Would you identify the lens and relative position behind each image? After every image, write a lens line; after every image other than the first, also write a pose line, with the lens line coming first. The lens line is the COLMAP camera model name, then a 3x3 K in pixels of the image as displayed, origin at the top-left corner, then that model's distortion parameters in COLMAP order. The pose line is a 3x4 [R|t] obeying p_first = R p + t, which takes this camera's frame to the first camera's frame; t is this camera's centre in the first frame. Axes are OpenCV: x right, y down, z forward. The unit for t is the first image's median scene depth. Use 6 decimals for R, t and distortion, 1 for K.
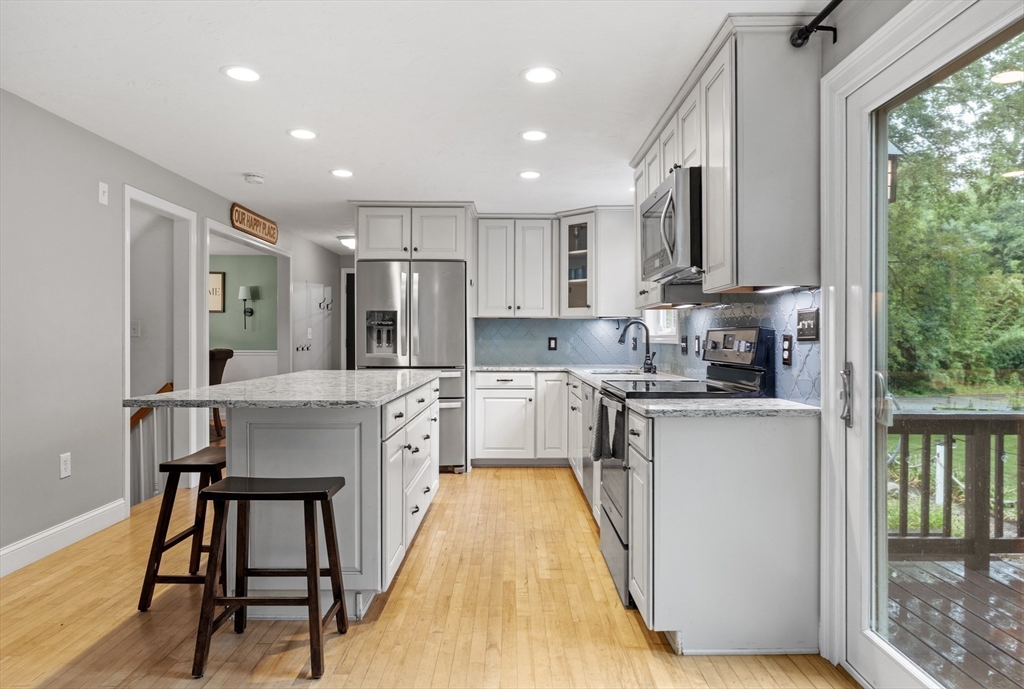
lens RADIAL K [[655.6, 0, 511.6], [0, 655.6, 342.0], [0, 0, 1]] dist [-0.003253, -0.000461]
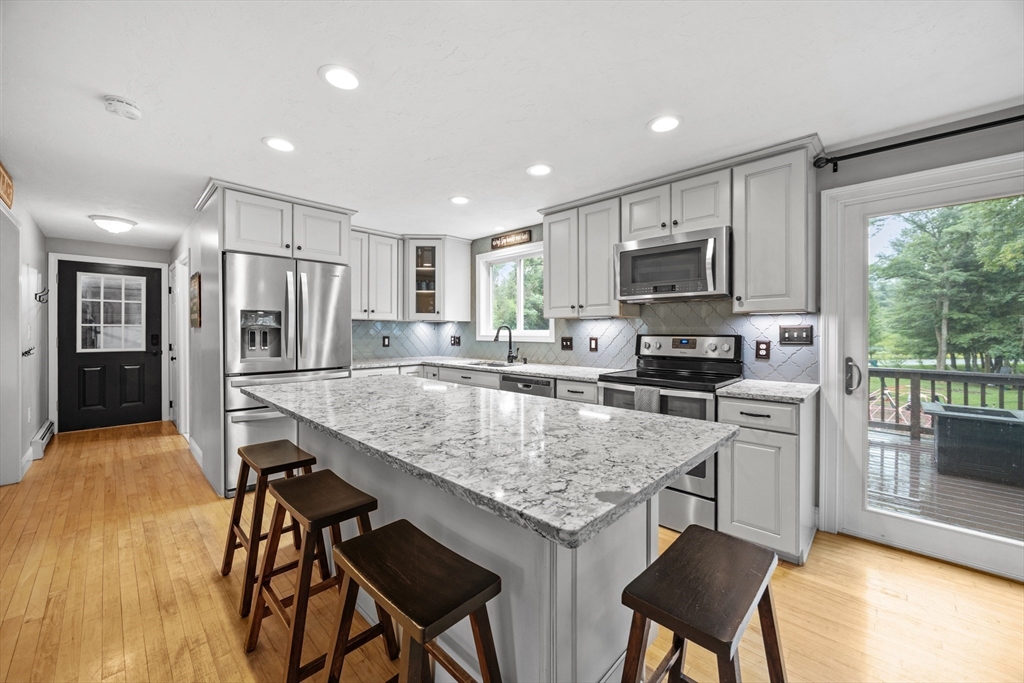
lens RADIAL K [[395.1, 0, 517.0], [0, 395.1, 333.2], [0, 0, 1]] dist [-0.002625, -0.000278]
pose [[0.690769, -0.006293, 0.723048, -0.327199], [0.003998, 0.999980, 0.004884, -0.016581], [-0.723065, -0.000483, 0.690780, 0.347496]]
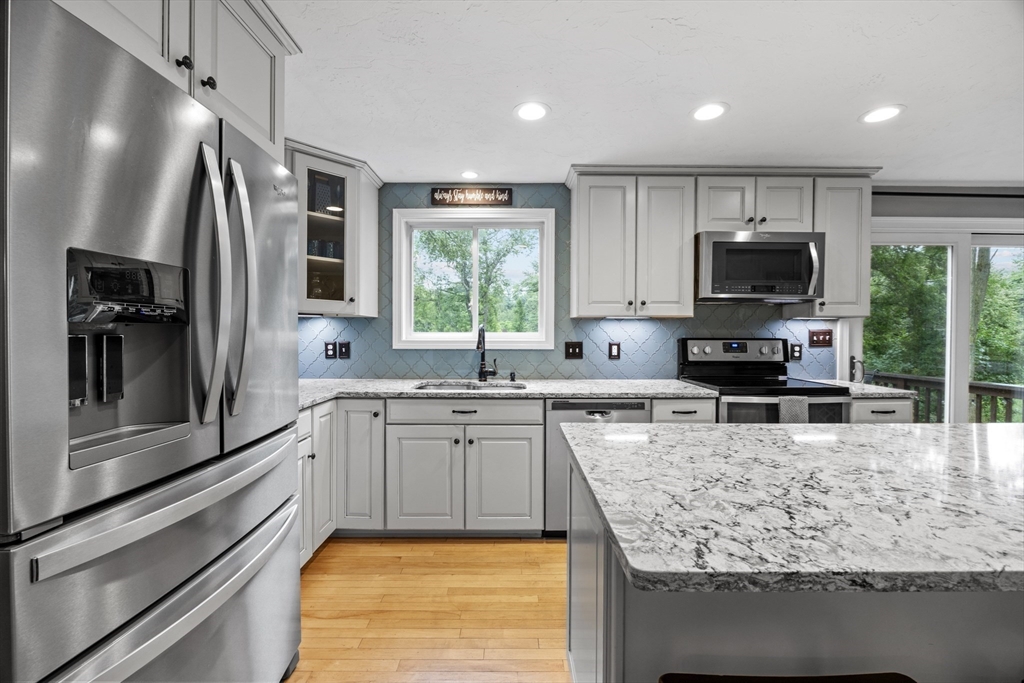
lens RADIAL K [[425.9, 0, 513.1], [0, 425.9, 340.1], [0, 0, 1]] dist [-0.008558, 0.000005]
pose [[-0.006859, -0.019279, 0.999791, -0.333252], [0.000662, 0.999814, 0.019284, -0.019329], [-0.999976, 0.000794, -0.006845, 0.811499]]
